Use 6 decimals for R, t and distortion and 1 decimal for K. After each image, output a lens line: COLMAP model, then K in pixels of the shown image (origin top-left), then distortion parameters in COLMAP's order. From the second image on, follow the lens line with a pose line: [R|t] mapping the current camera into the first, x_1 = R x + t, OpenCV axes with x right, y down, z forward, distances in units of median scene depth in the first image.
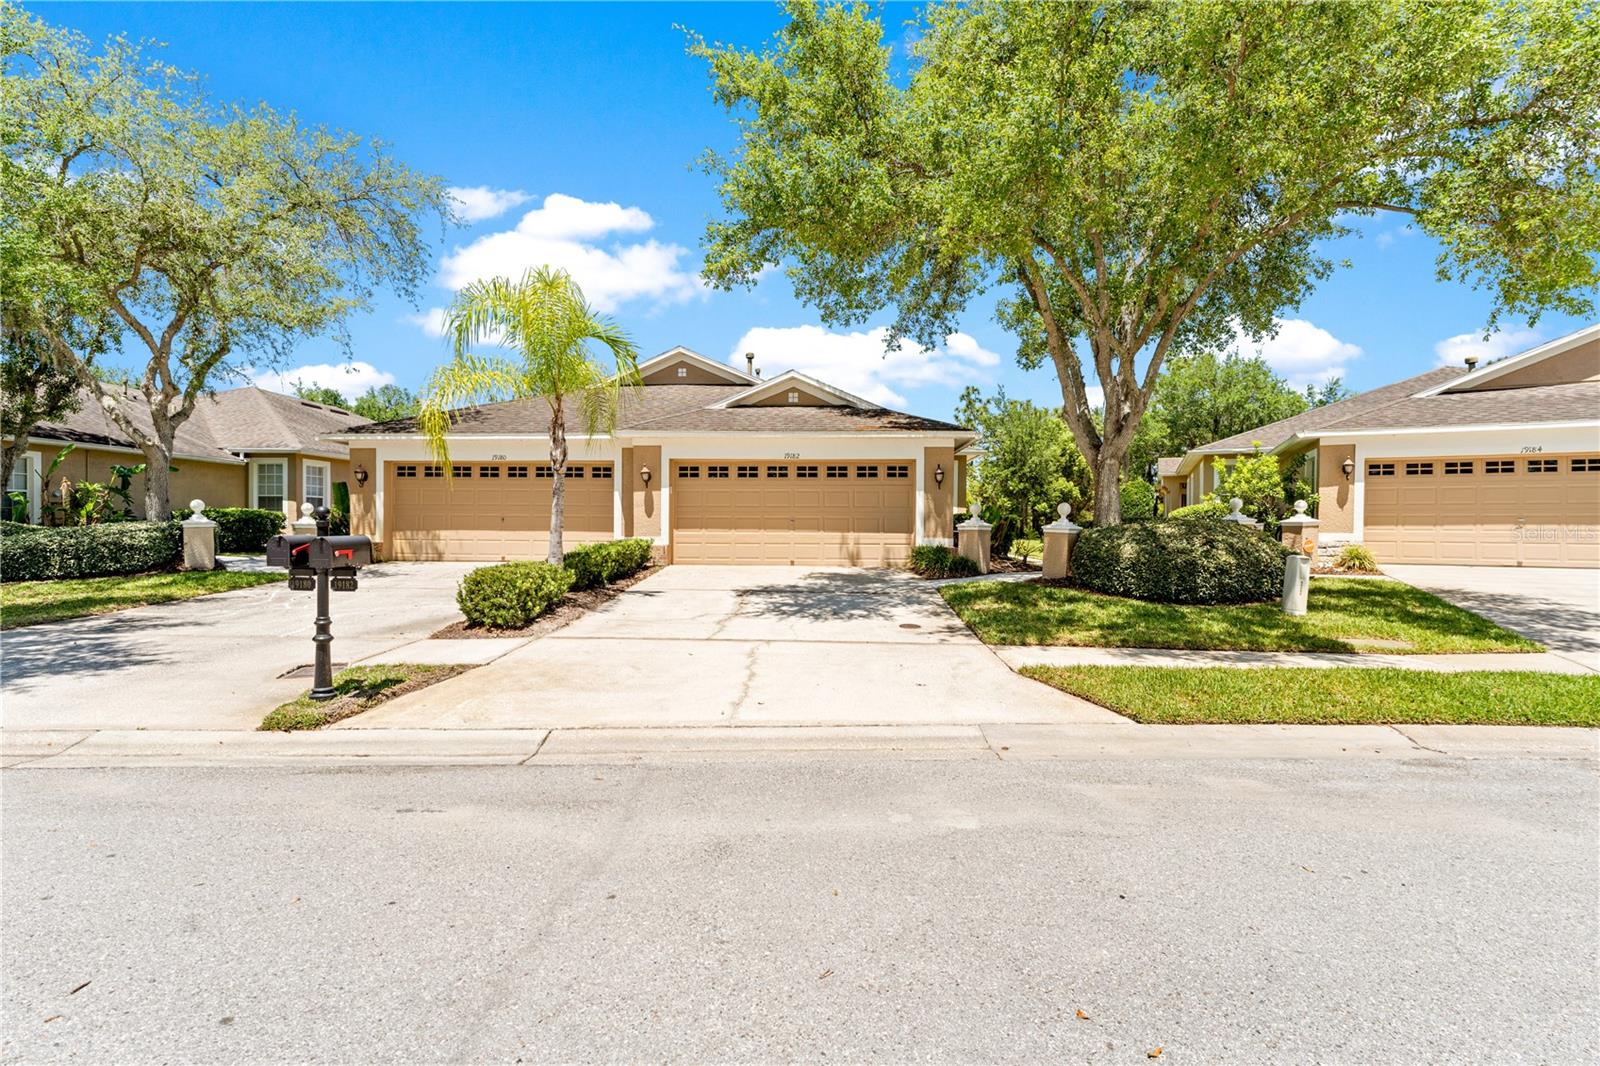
lens RADIAL K [[719.1, 0, 794.7], [0, 719.1, 527.4], [0, 0, 1]] dist [-0.001060, 0.000414]
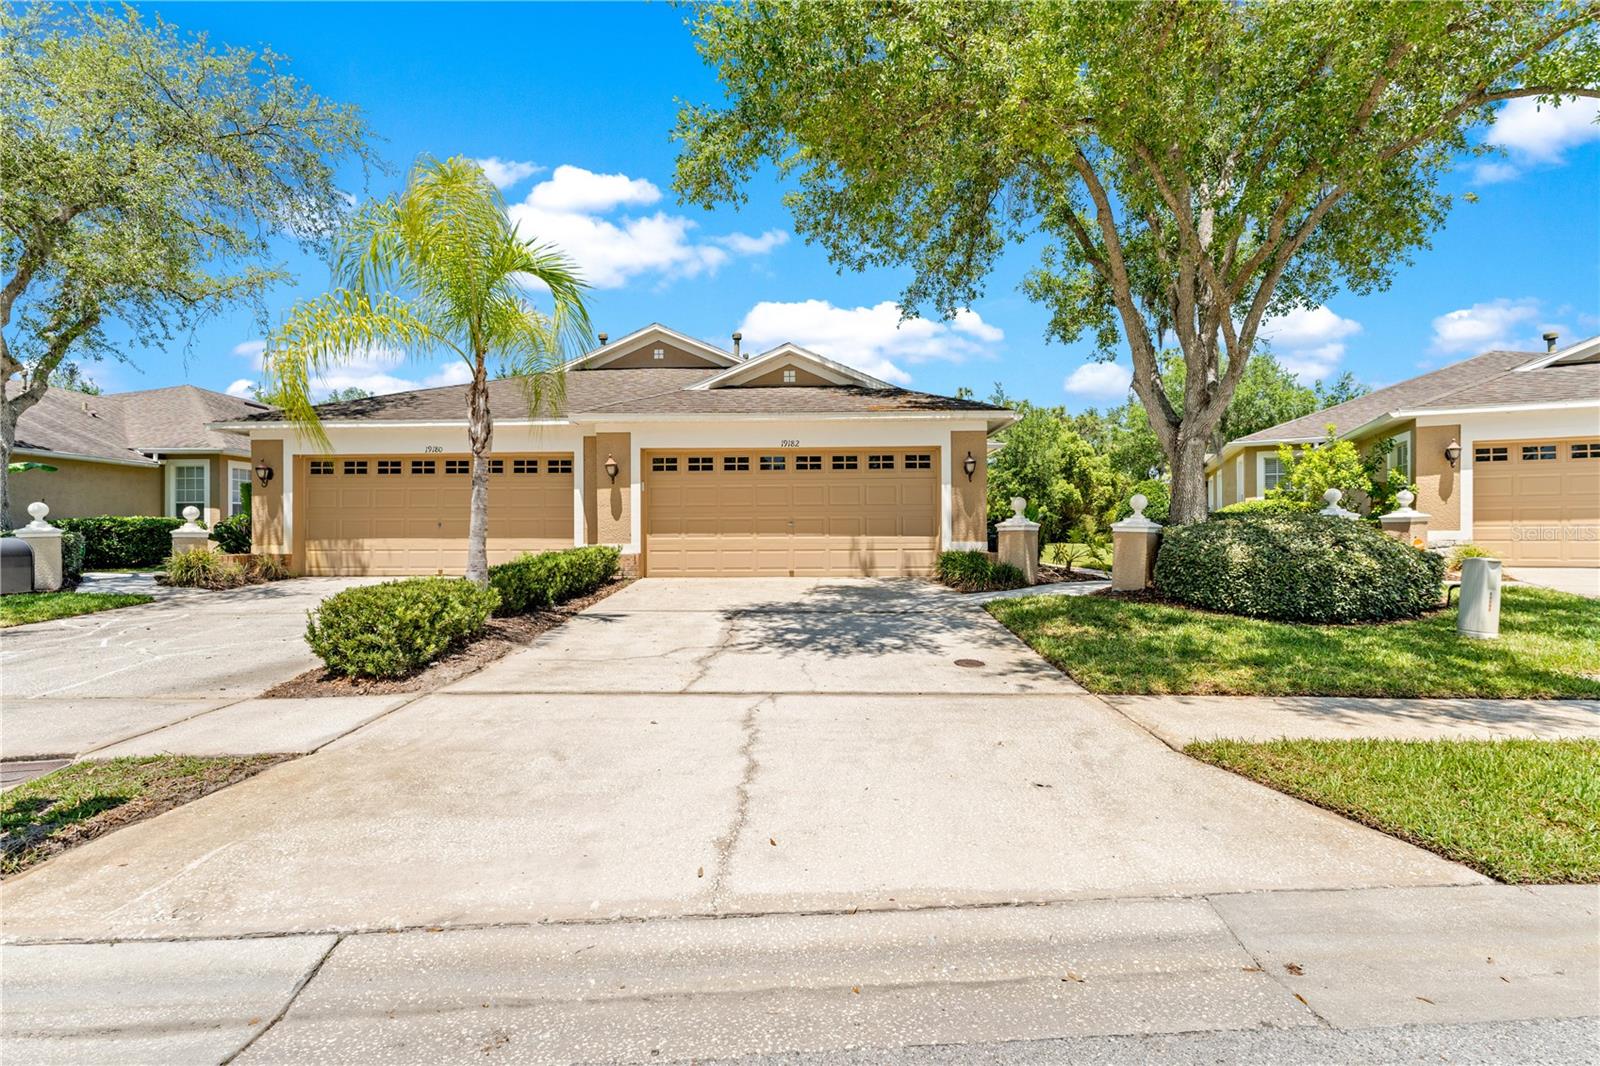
lens RADIAL K [[713.9, 0, 794.2], [0, 713.9, 530.0], [0, 0, 1]] dist [0.000031, 0.000149]
pose [[0.999781, -0.010277, 0.018248, -0.015087], [0.010422, 0.999915, -0.007841, 0.006017], [-0.018166, 0.008029, 0.999803, 0.185581]]
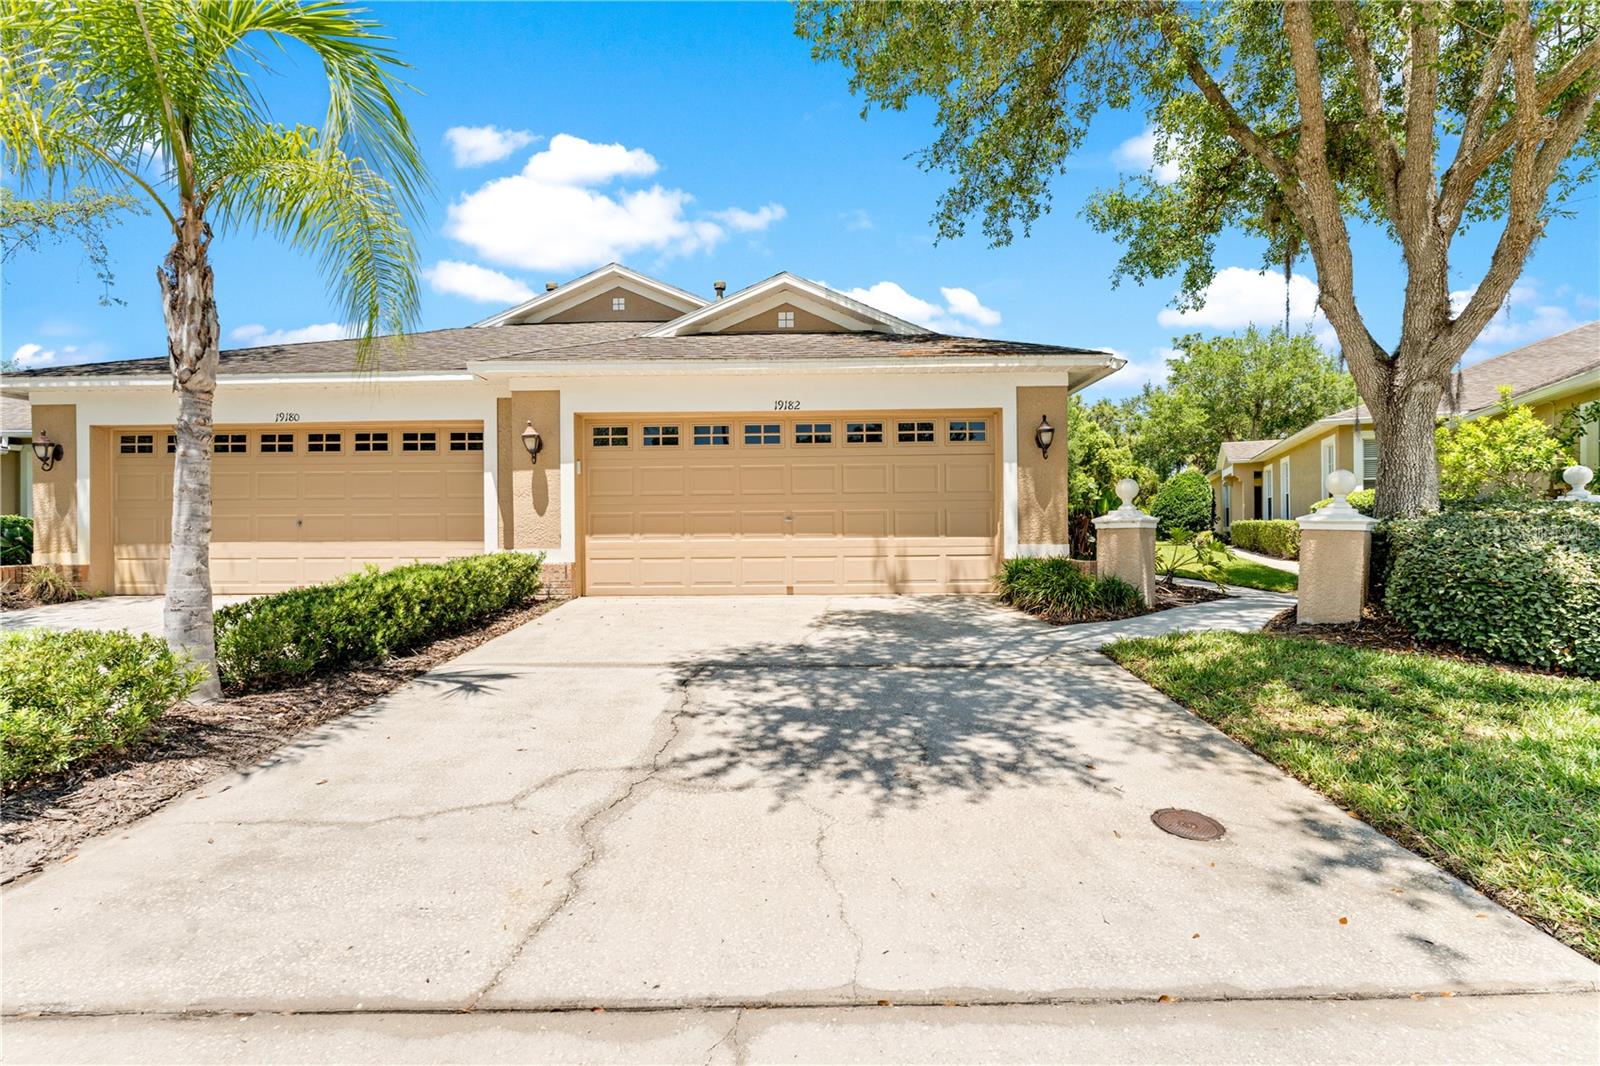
lens RADIAL K [[719.1, 0, 794.7], [0, 719.1, 527.4], [0, 0, 1]] dist [-0.001060, 0.000414]
pose [[0.999584, -0.013686, 0.025406, -0.014016], [0.013922, 0.999861, -0.009138, 0.003972], [-0.025278, 0.009488, 0.999635, 0.425858]]
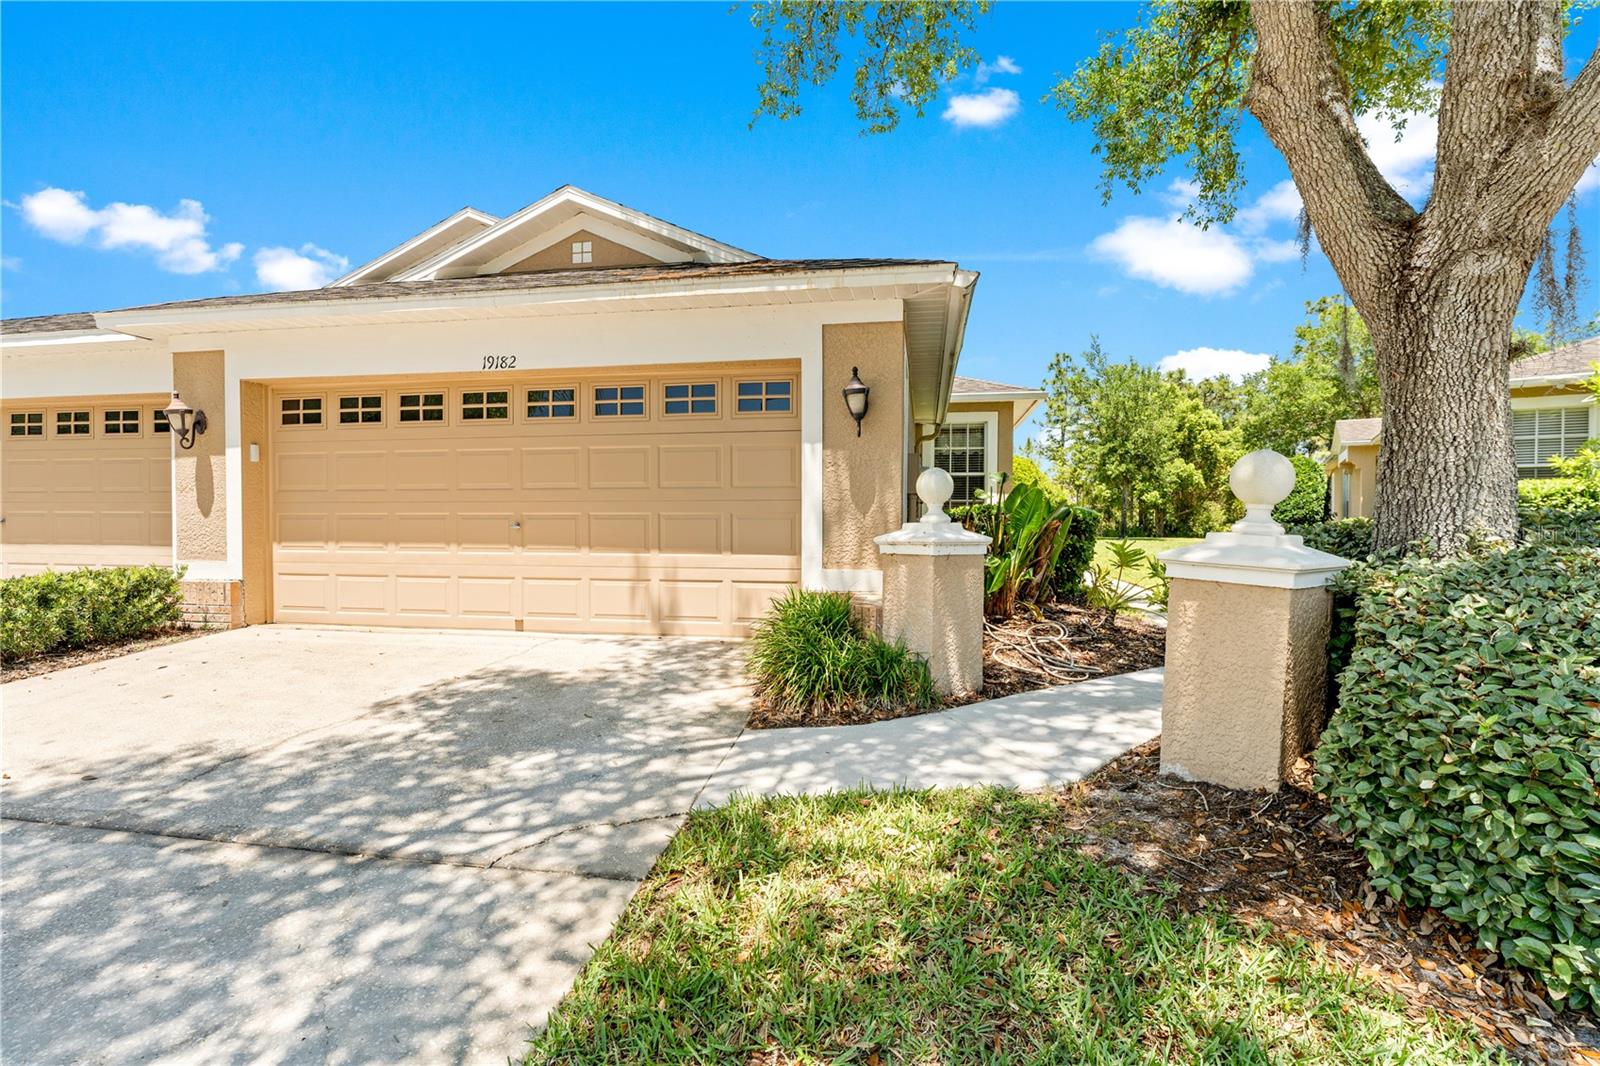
lens RADIAL K [[713.4, 0, 795.4], [0, 713.4, 528.7], [0, 0, 1]] dist [-0.003297, 0.000362]
pose [[0.991430, -0.001418, -0.130630, 0.213319], [0.002866, 0.999937, 0.010899, -0.010205], [0.130607, -0.011179, 0.991371, 0.627829]]
